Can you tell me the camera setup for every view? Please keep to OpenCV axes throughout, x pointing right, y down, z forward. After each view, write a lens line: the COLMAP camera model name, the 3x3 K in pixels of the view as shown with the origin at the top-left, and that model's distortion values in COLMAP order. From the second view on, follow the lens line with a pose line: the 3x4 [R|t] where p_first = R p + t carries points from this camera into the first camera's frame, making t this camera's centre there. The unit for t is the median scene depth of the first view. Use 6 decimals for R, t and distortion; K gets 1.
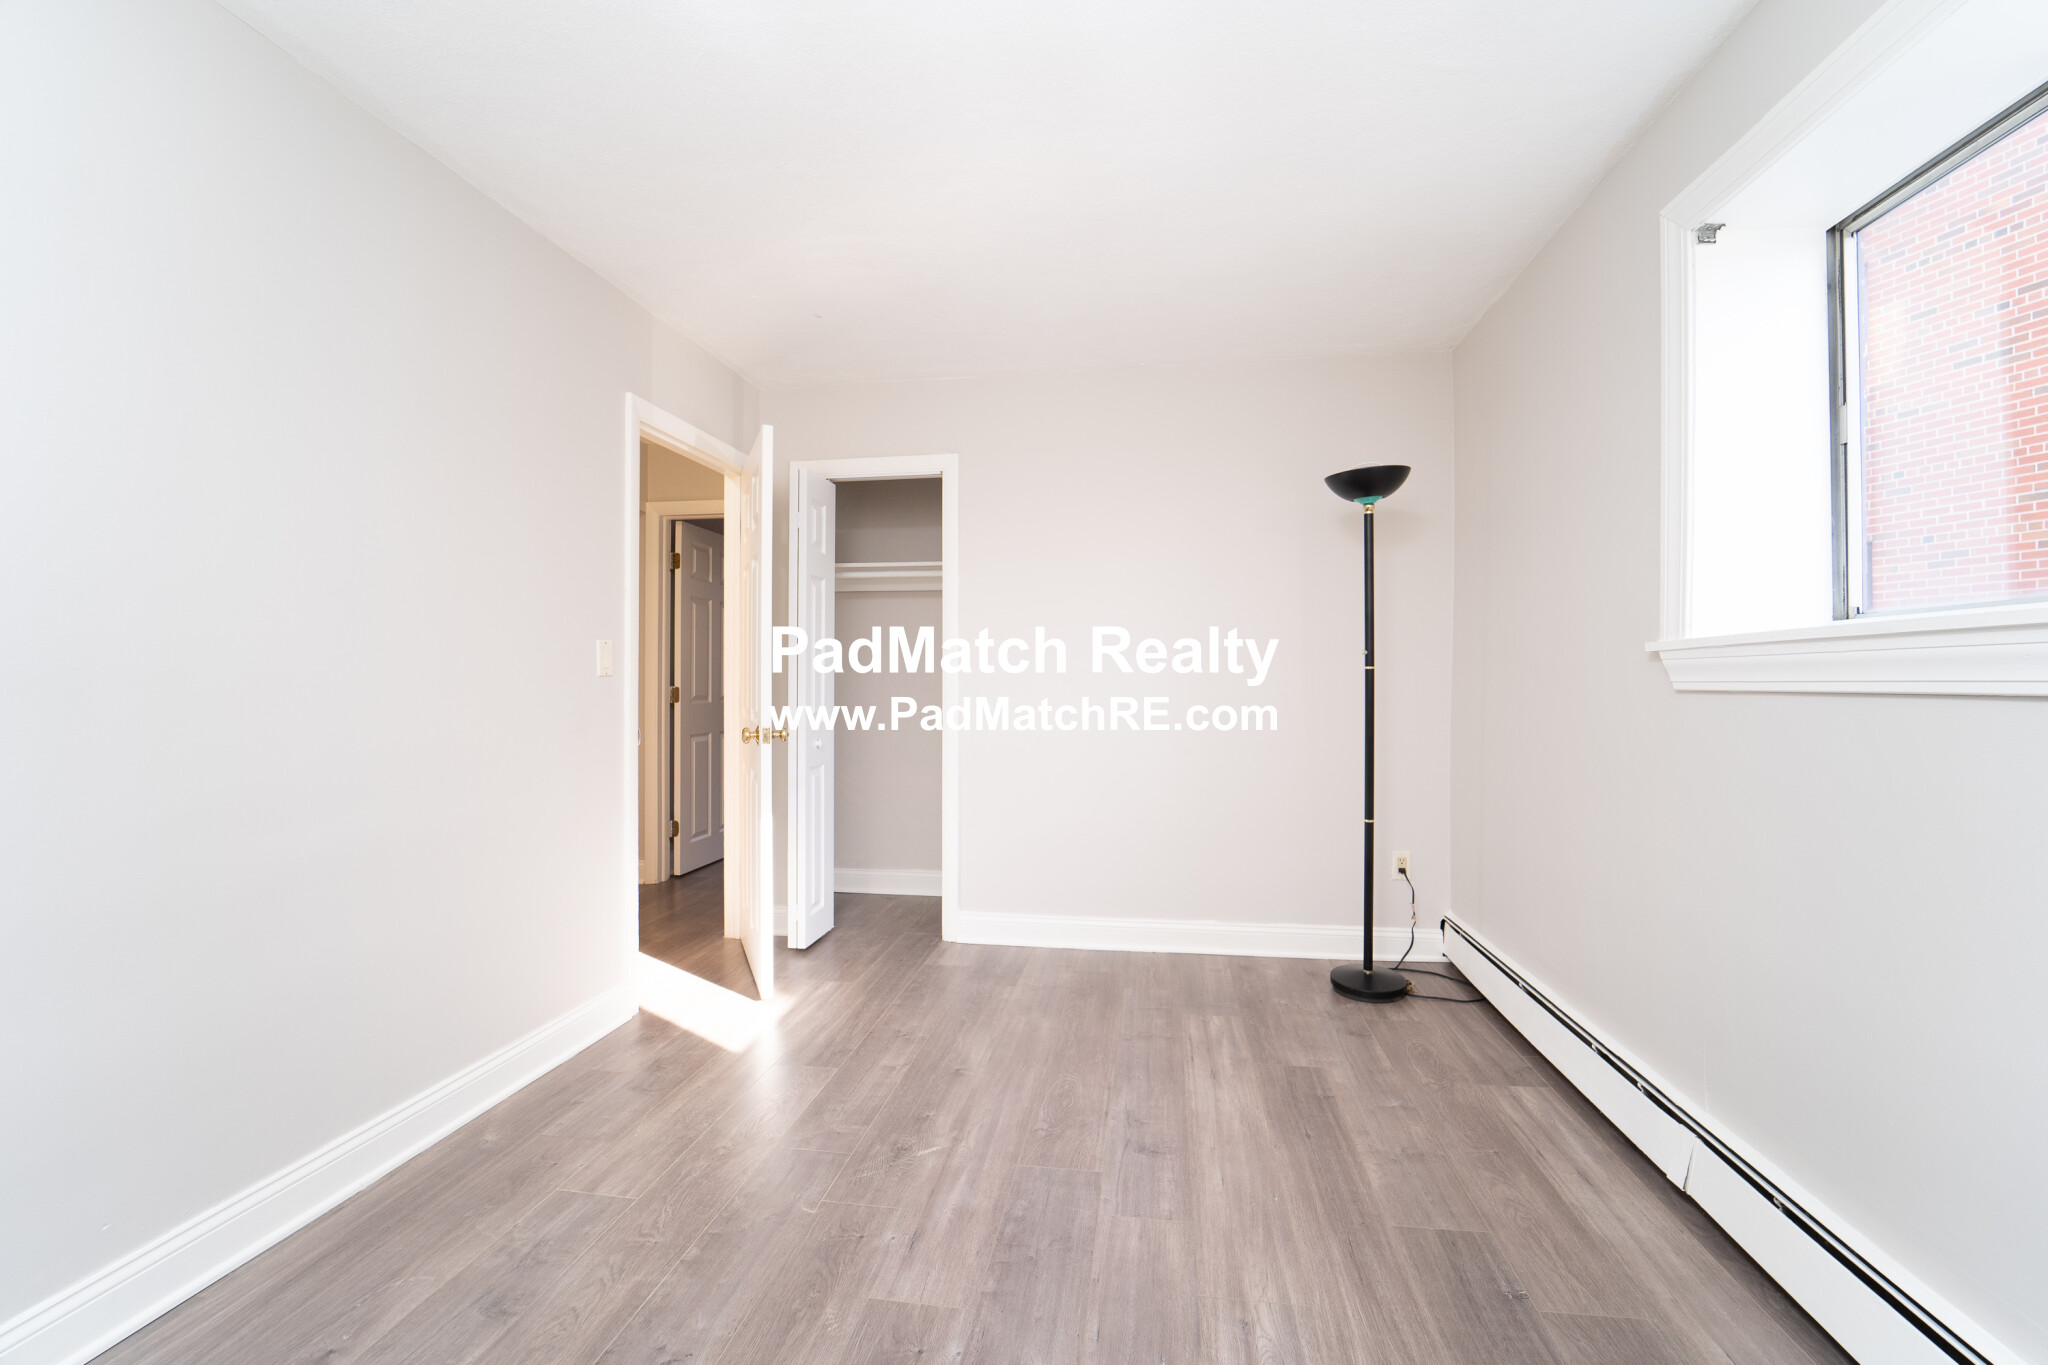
lens RADIAL K [[832.4, 0, 1037.1], [0, 832.4, 679.7], [0, 0, 1]] dist [-0.020696, -0.000151]
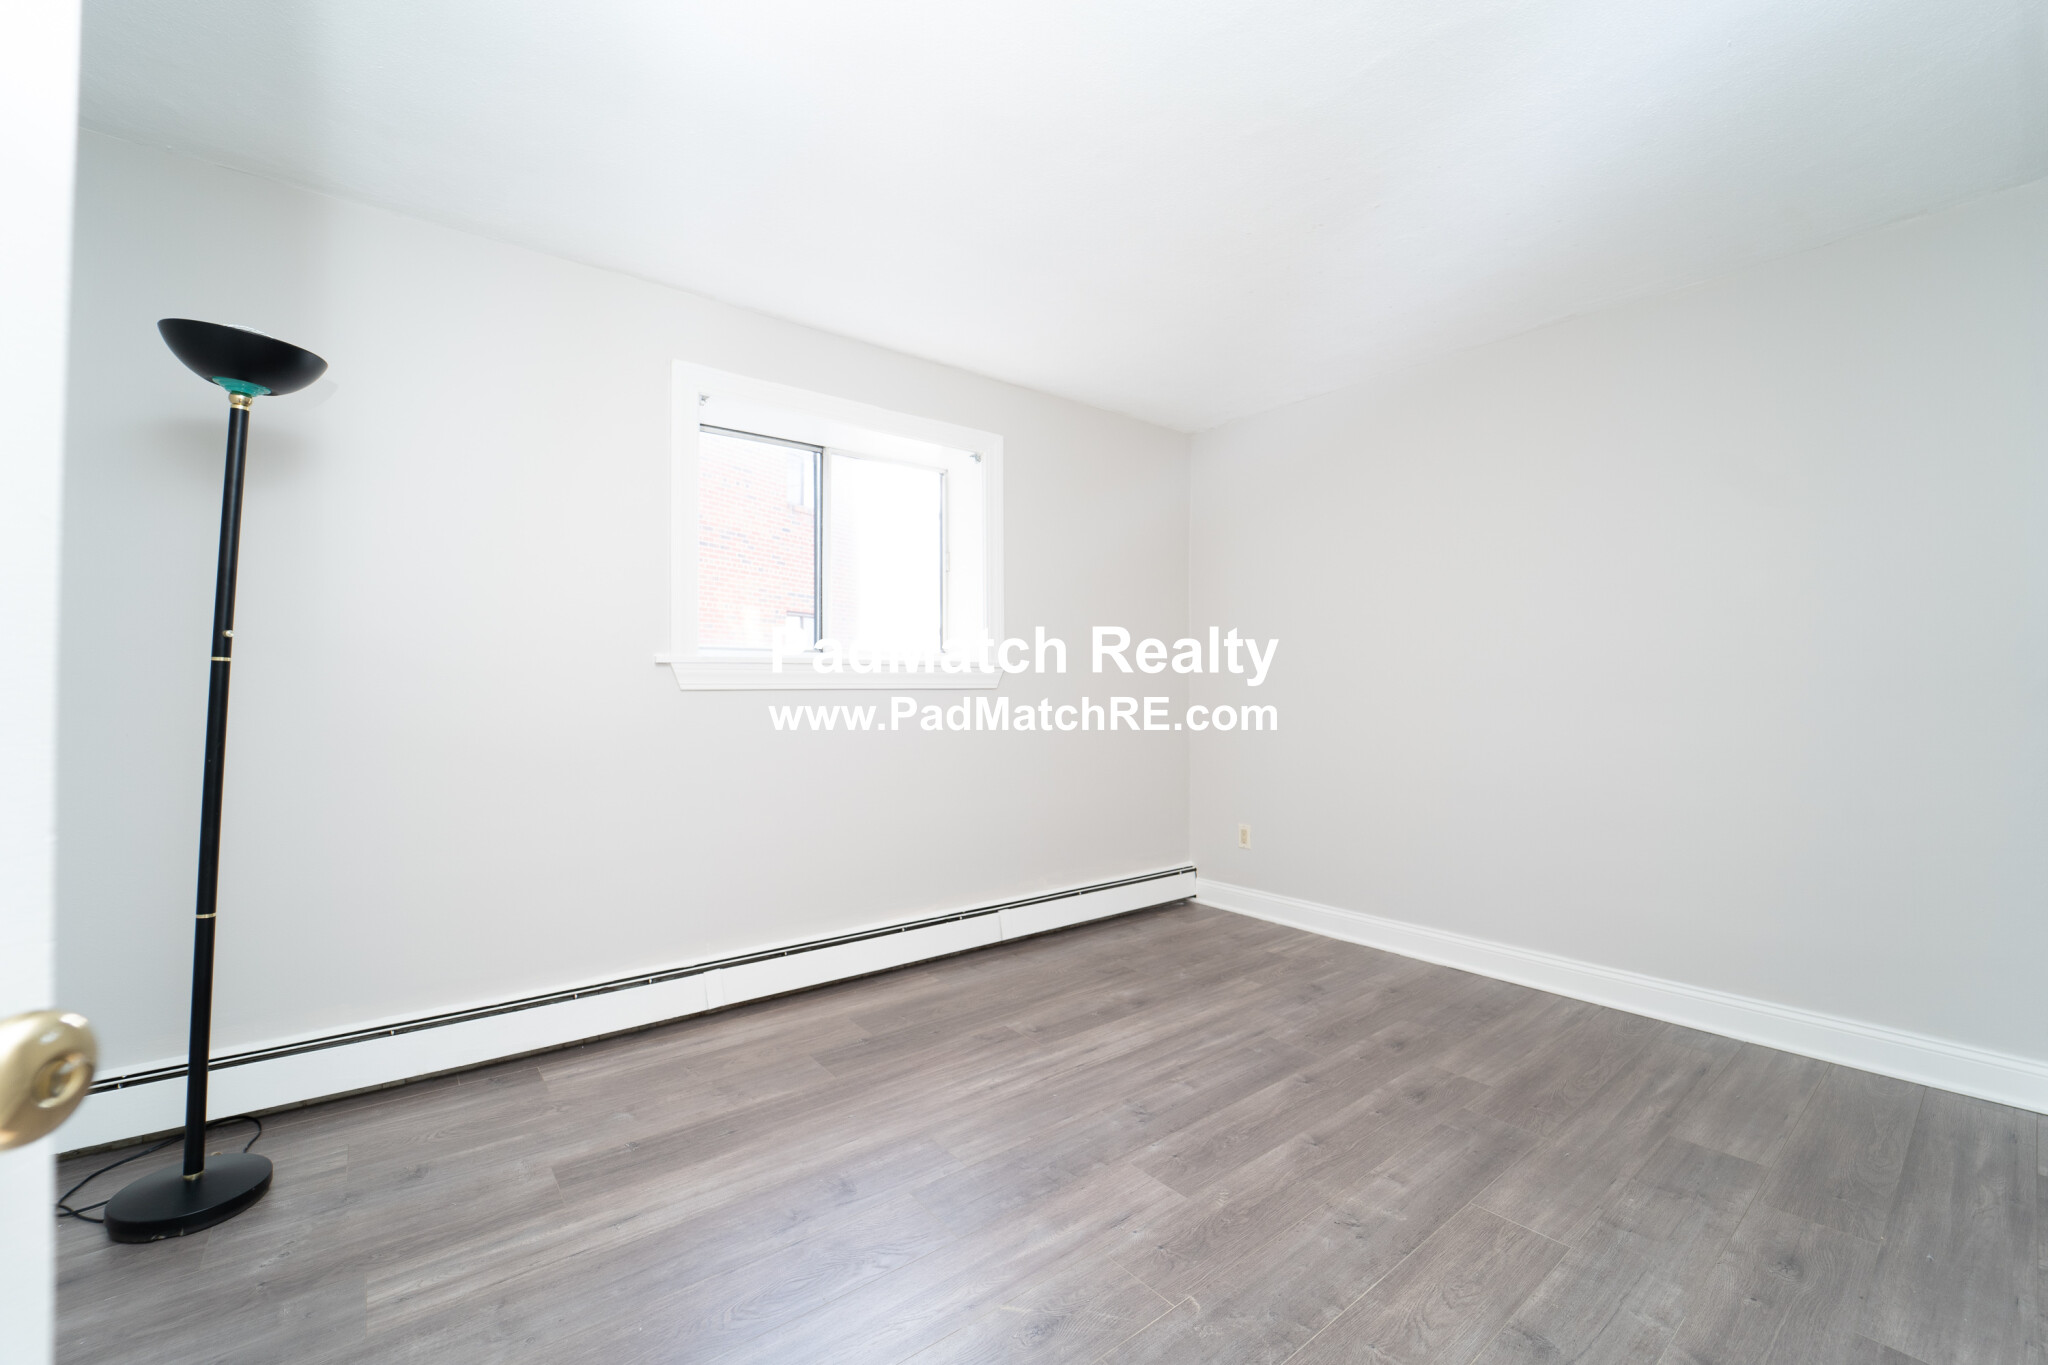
lens RADIAL K [[832.4, 0, 1037.1], [0, 832.4, 679.7], [0, 0, 1]] dist [-0.020696, -0.000151]
pose [[-0.731559, 0.012209, 0.681668, -0.714834], [0.005686, 0.999914, -0.011808, 0.017514], [-0.681754, -0.004762, -0.731566, 1.669018]]
